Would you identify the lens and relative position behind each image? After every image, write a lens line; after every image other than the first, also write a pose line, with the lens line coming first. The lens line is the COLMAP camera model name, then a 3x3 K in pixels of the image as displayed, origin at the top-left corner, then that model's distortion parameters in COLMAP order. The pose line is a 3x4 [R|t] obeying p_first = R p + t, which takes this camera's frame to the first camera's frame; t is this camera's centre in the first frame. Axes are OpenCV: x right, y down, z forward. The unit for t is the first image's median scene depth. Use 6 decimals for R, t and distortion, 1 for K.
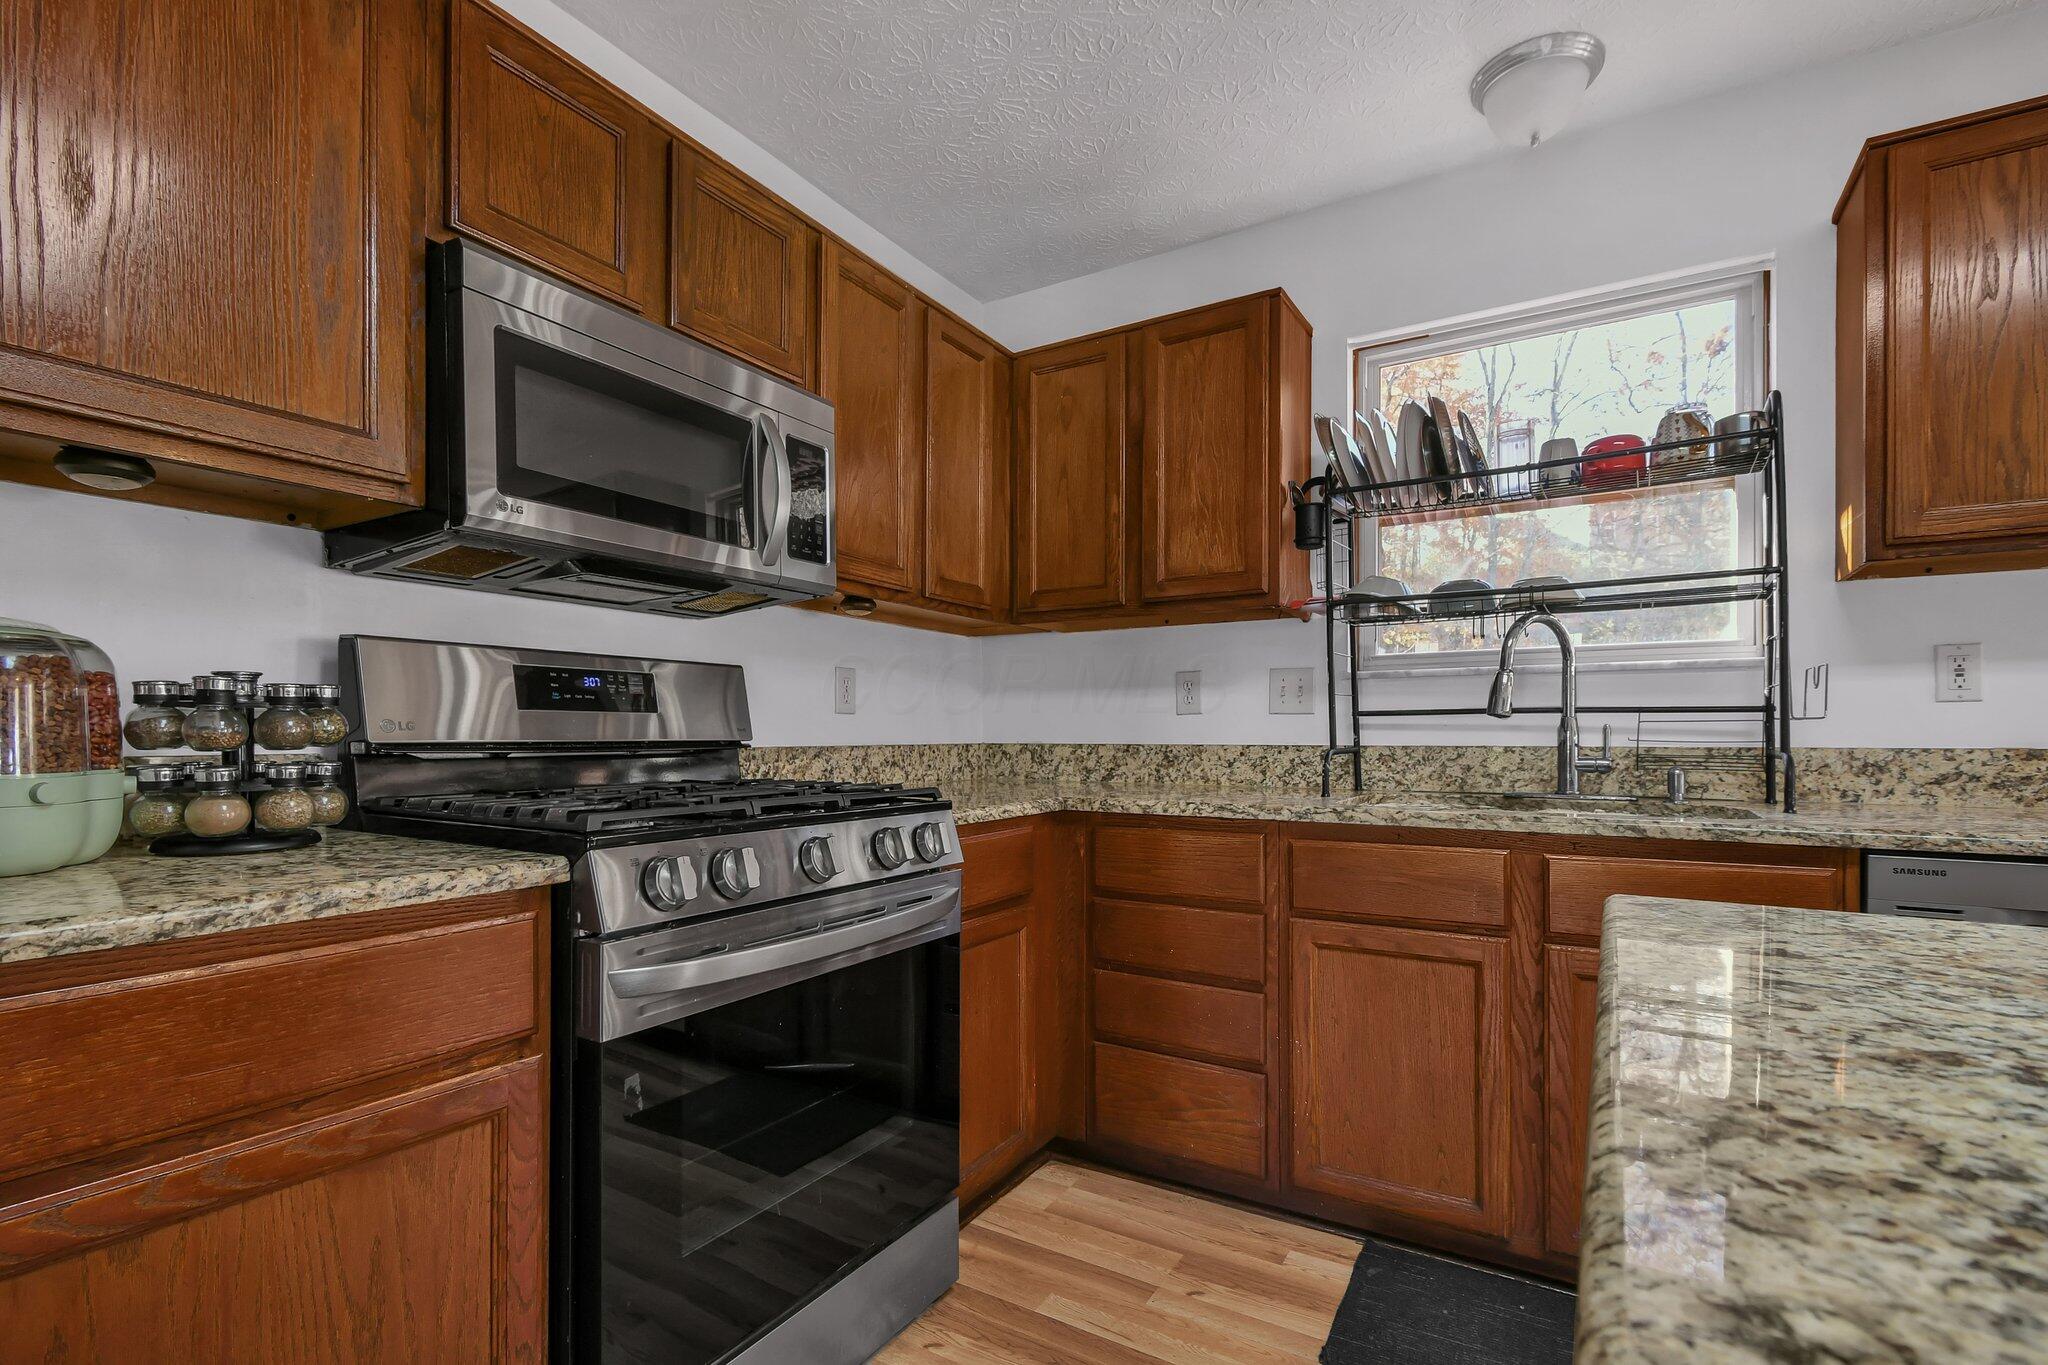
lens RADIAL K [[941.2, 0, 1020.7], [0, 941.2, 724.3], [0, 0, 1]] dist [0.000613, 0.000173]
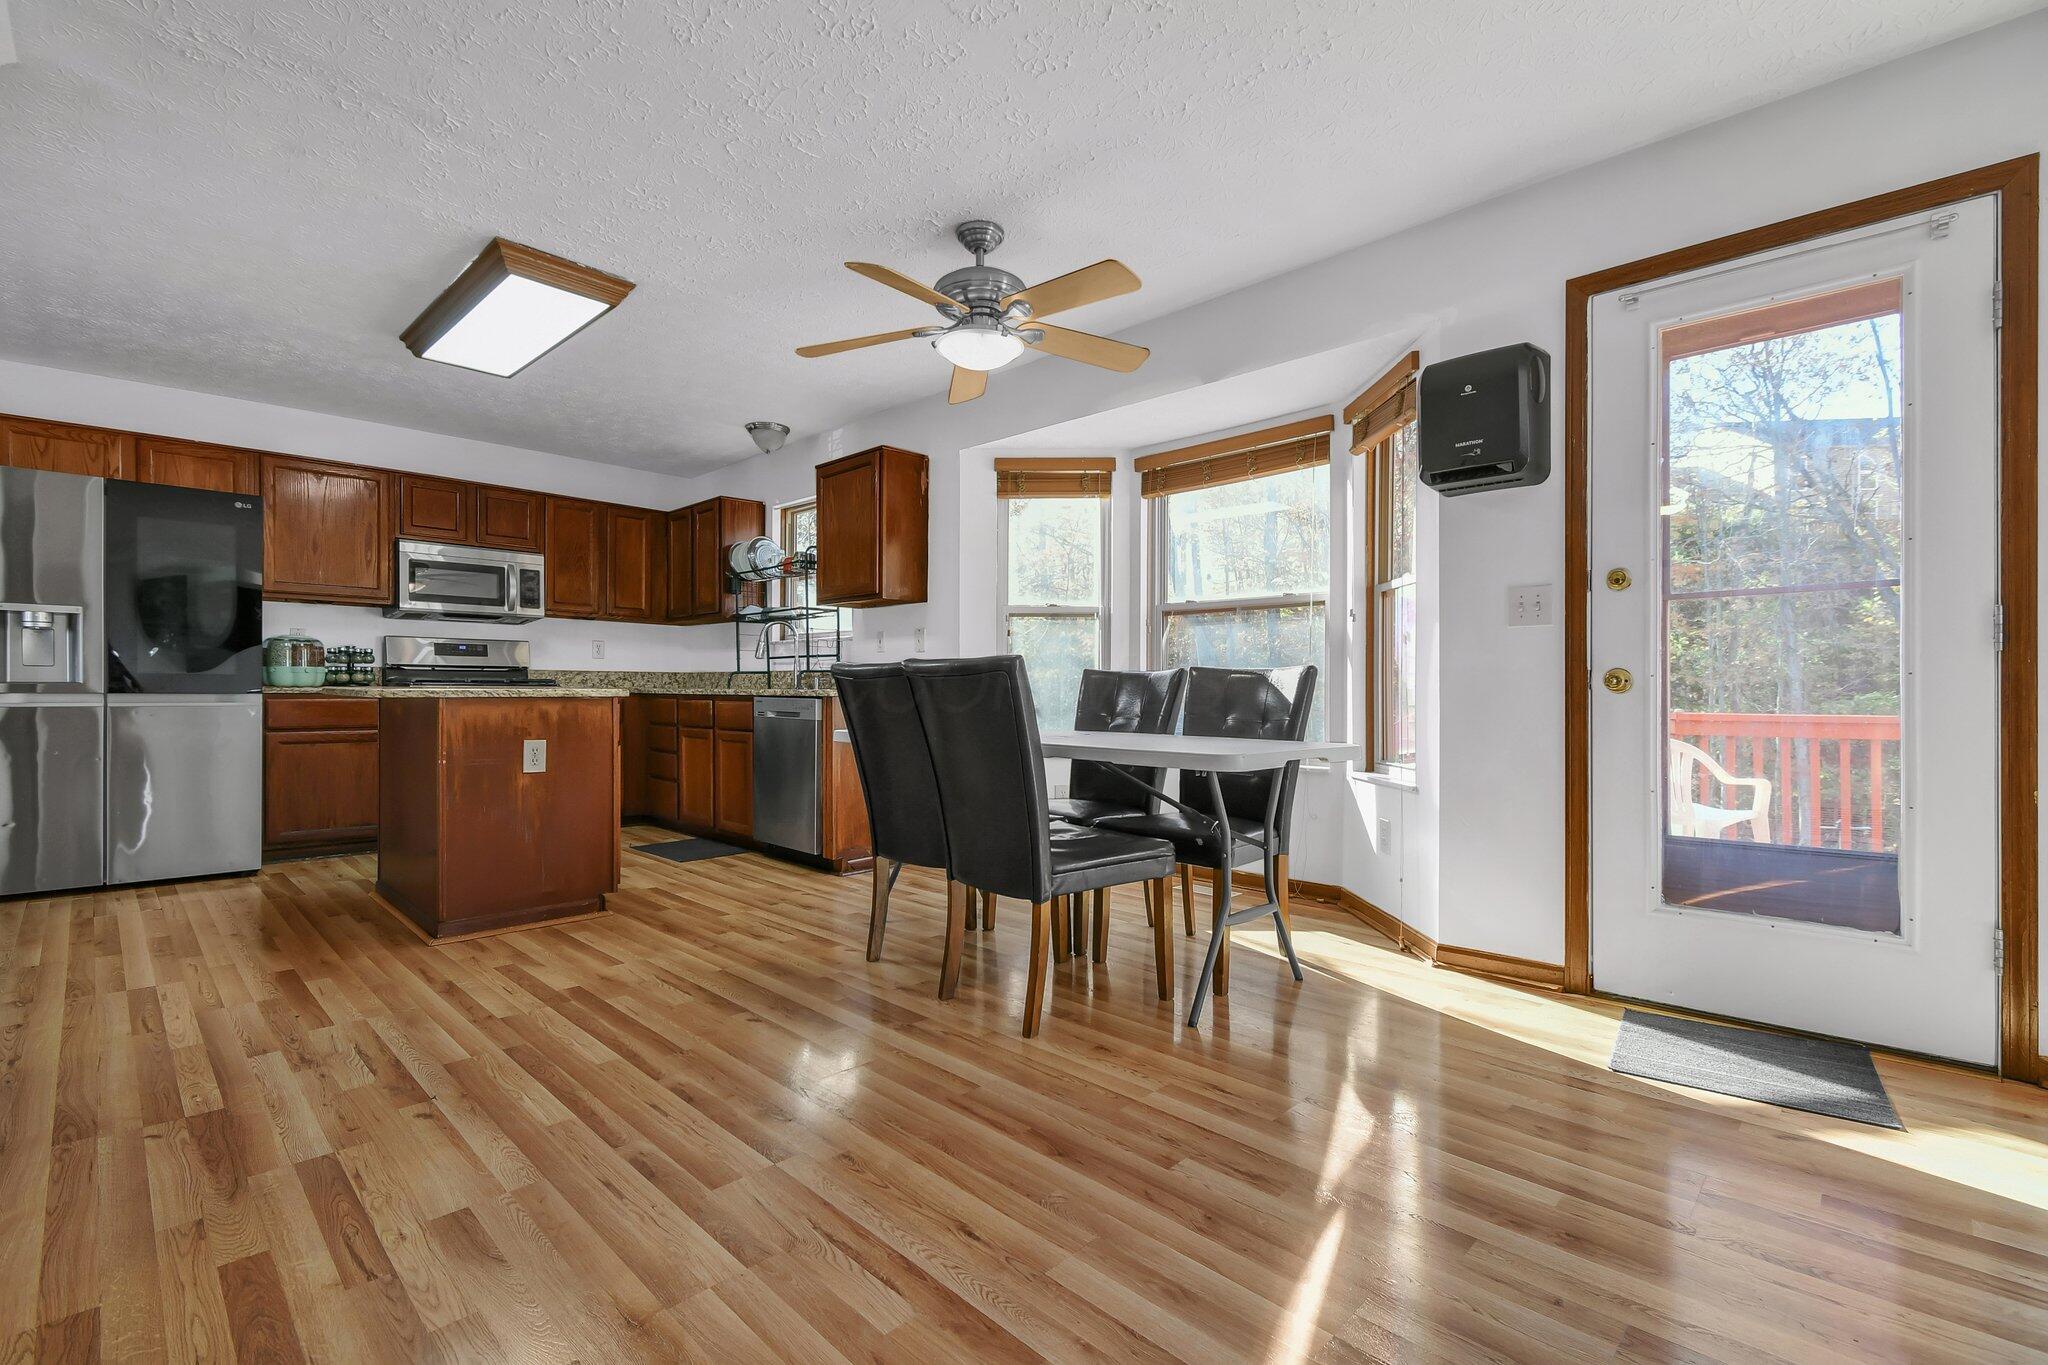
lens RADIAL K [[864.1, 0, 1024.0], [0, 864.1, 682.5], [0, 0, 1]] dist [0.000644, 0.000093]
pose [[0.979781, 0.000750, -0.200074, 2.414994], [-0.000736, 1.000000, 0.000144, 0.088111], [0.200074, 0.000006, 0.979781, -1.834381]]
